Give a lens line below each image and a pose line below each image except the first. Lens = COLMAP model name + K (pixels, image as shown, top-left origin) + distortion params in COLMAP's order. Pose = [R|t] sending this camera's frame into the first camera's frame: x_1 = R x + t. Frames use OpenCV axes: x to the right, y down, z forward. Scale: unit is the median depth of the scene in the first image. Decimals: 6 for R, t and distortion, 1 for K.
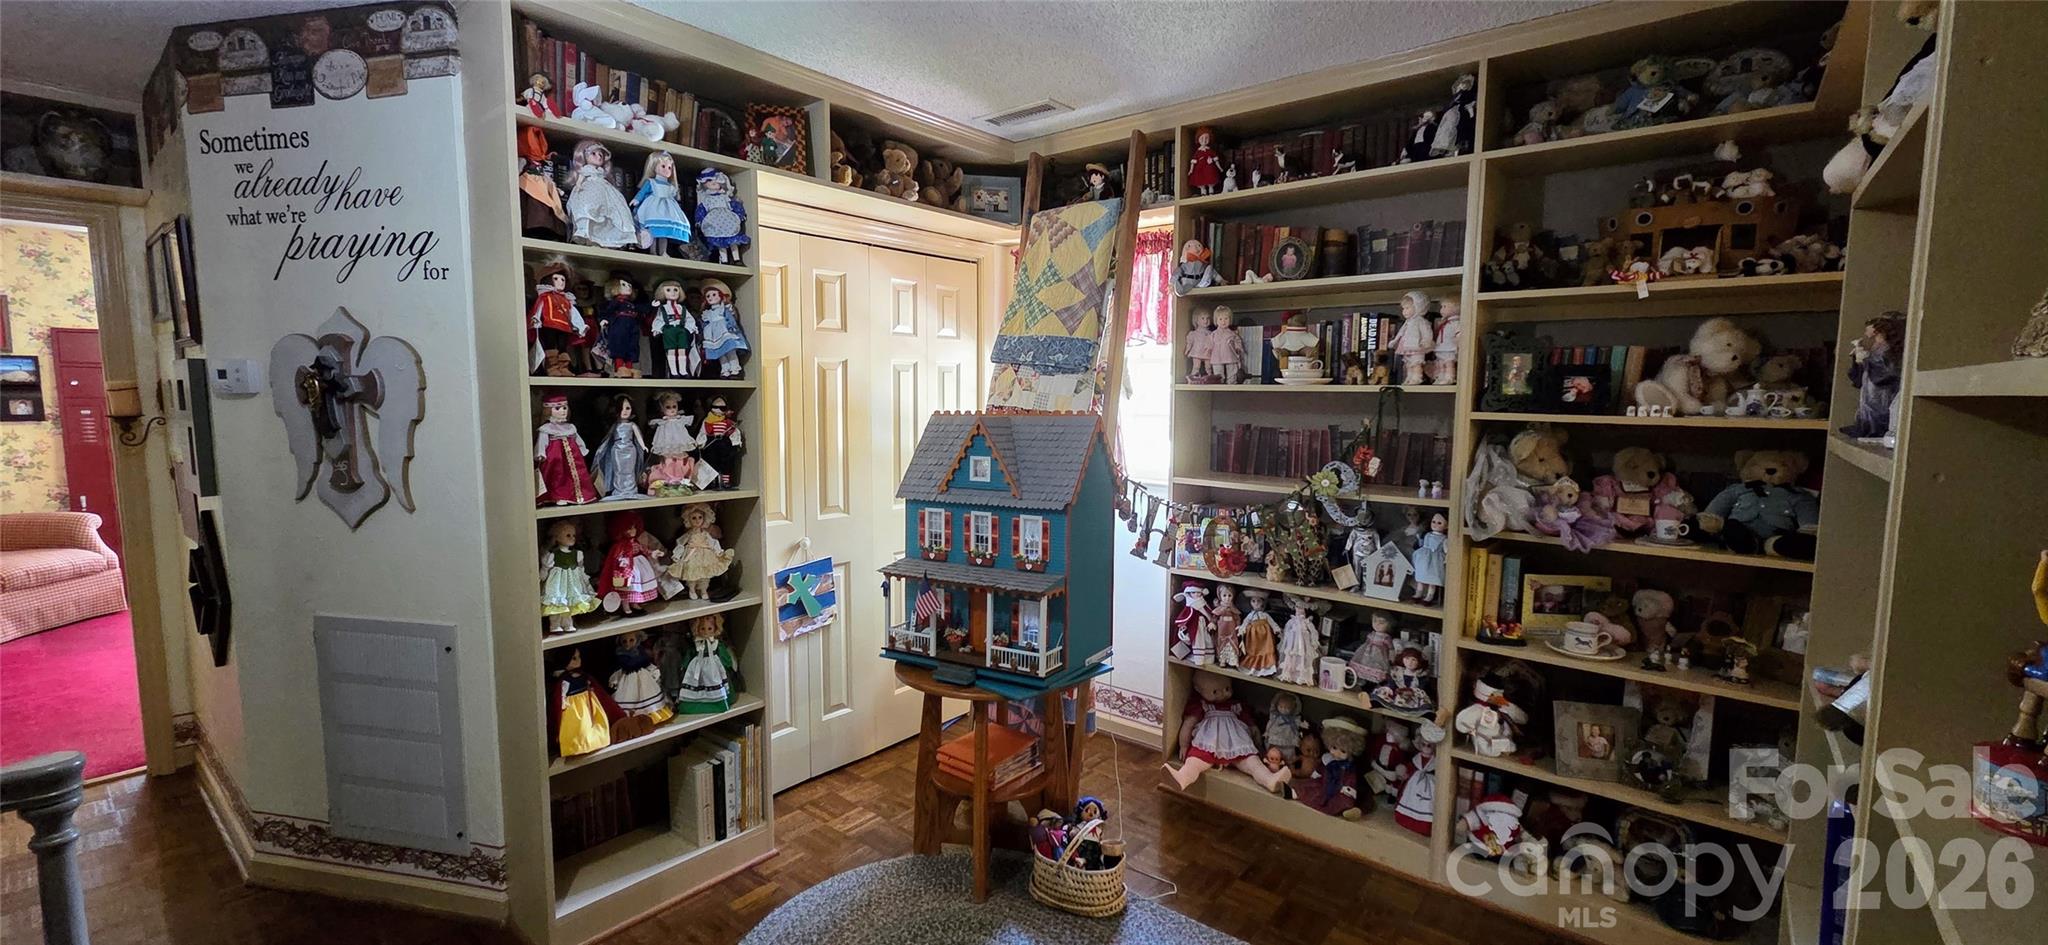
lens RADIAL K [[841.0, 0, 1010.1], [0, 841.0, 467.6], [0, 0, 1]] dist [0.006053, -0.000550]
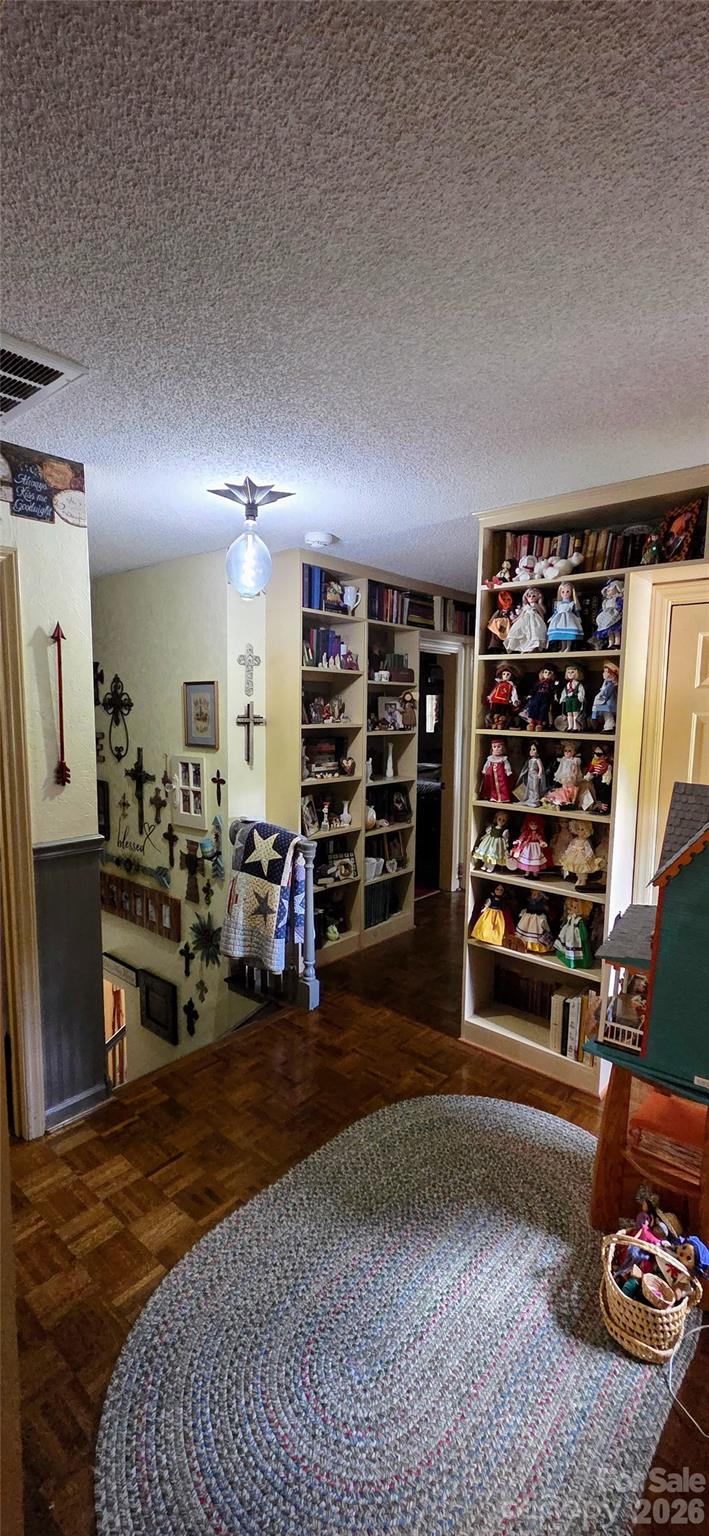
lens RADIAL K [[630.8, 0, 364.2], [0, 630.8, 778.6], [0, 0, 1]] dist [0.006053, -0.000550]
pose [[-0.025631, 0.102794, -0.994372, 0.784281], [-0.107560, 0.988641, 0.104974, -0.111337], [0.993868, 0.109645, -0.014283, 0.726090]]
